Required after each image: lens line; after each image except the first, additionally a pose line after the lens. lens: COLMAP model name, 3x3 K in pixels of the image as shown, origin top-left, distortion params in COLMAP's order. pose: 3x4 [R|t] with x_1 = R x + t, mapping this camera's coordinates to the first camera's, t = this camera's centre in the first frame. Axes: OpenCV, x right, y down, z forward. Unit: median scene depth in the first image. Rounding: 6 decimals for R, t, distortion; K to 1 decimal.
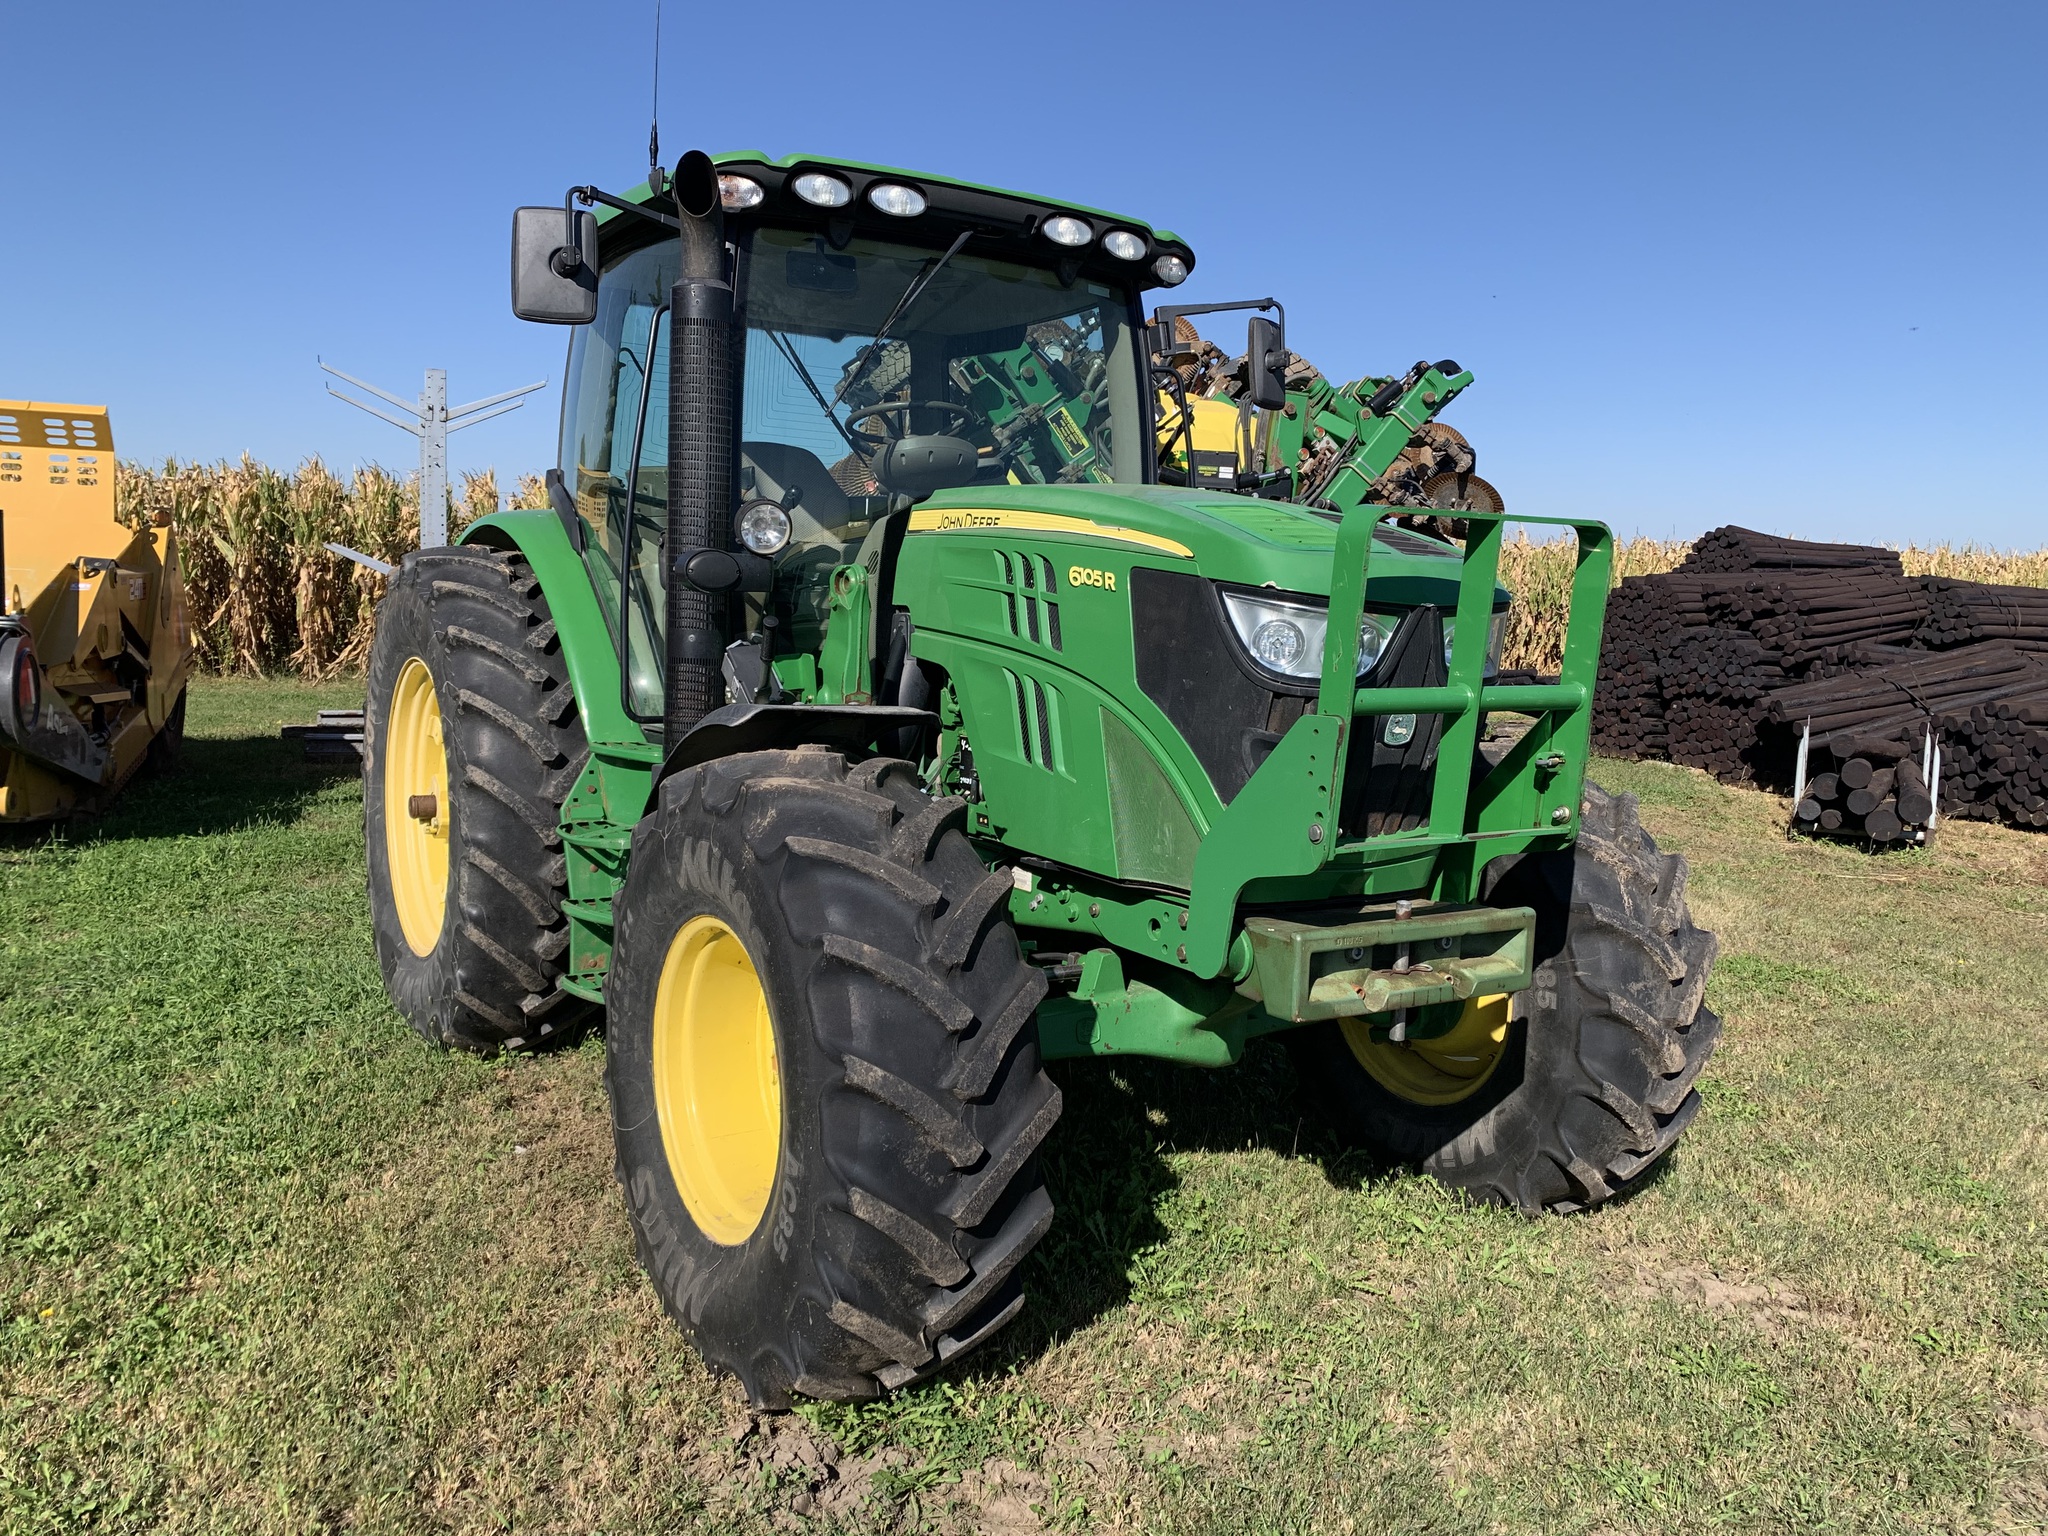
lens RADIAL K [[1584.0, 0, 1030.5], [0, 1584.0, 764.6], [0, 0, 1]] dist [0.032872, -0.029111]
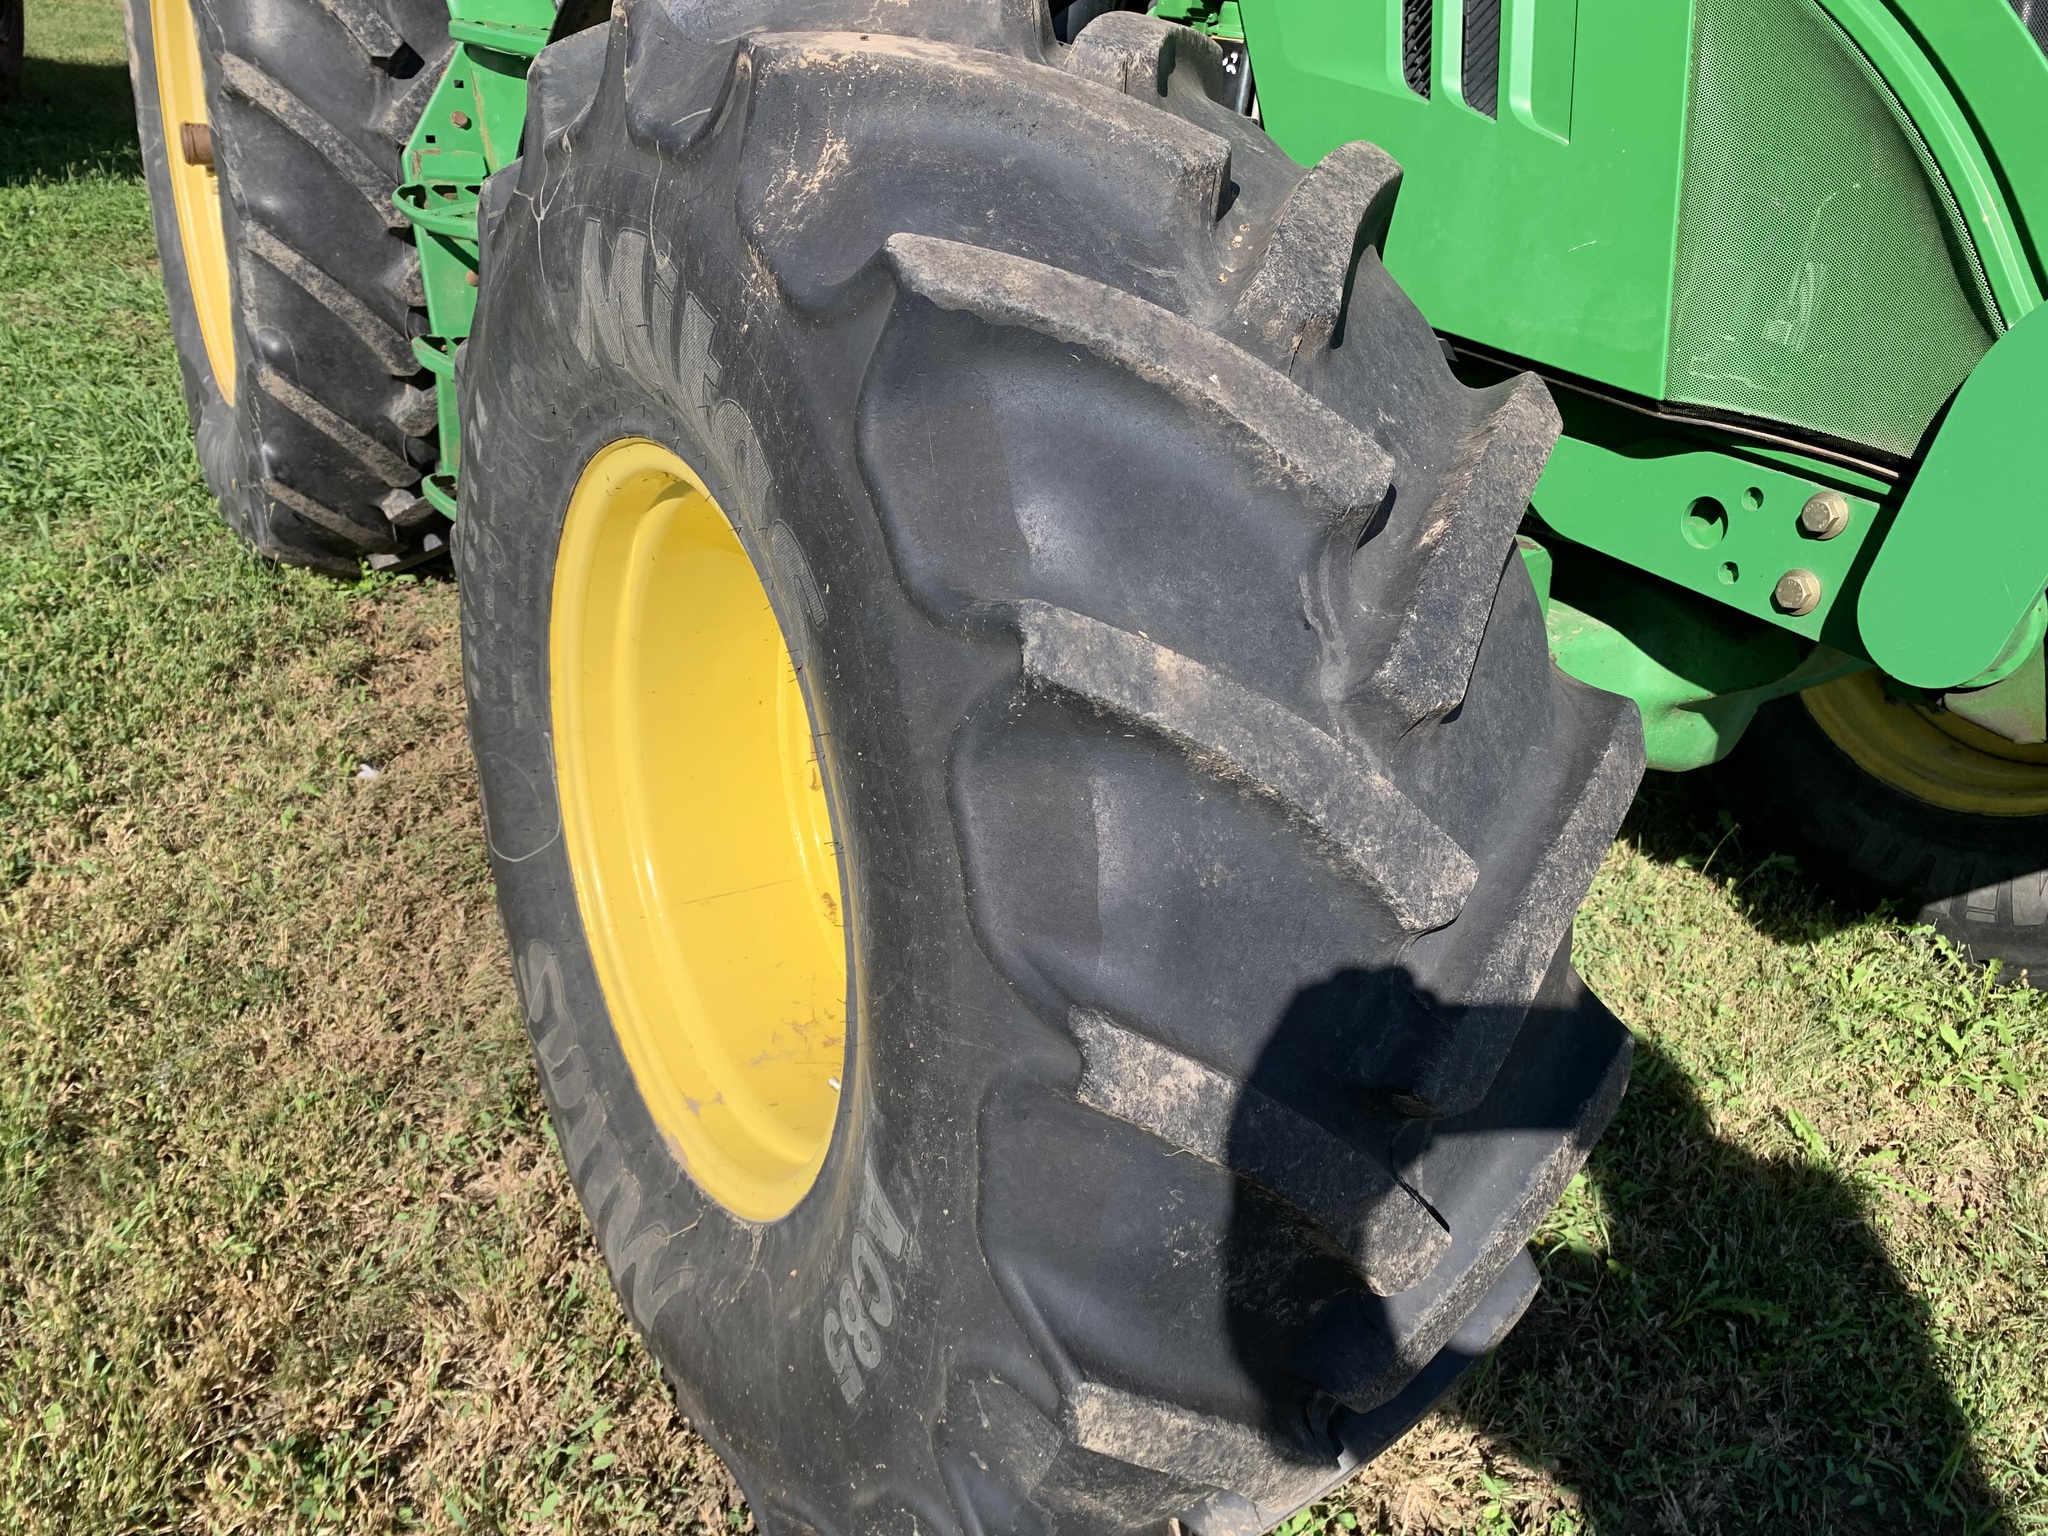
lens RADIAL K [[1584.0, 0, 1014.5], [0, 1584.0, 774.2], [0, 0, 1]] dist [0.032872, -0.029111]
pose [[0.997802, 0.066168, -0.003646, -0.093293], [-0.060694, 0.934571, 0.350562, 0.026027], [0.026603, -0.349570, 0.936532, 0.522774]]
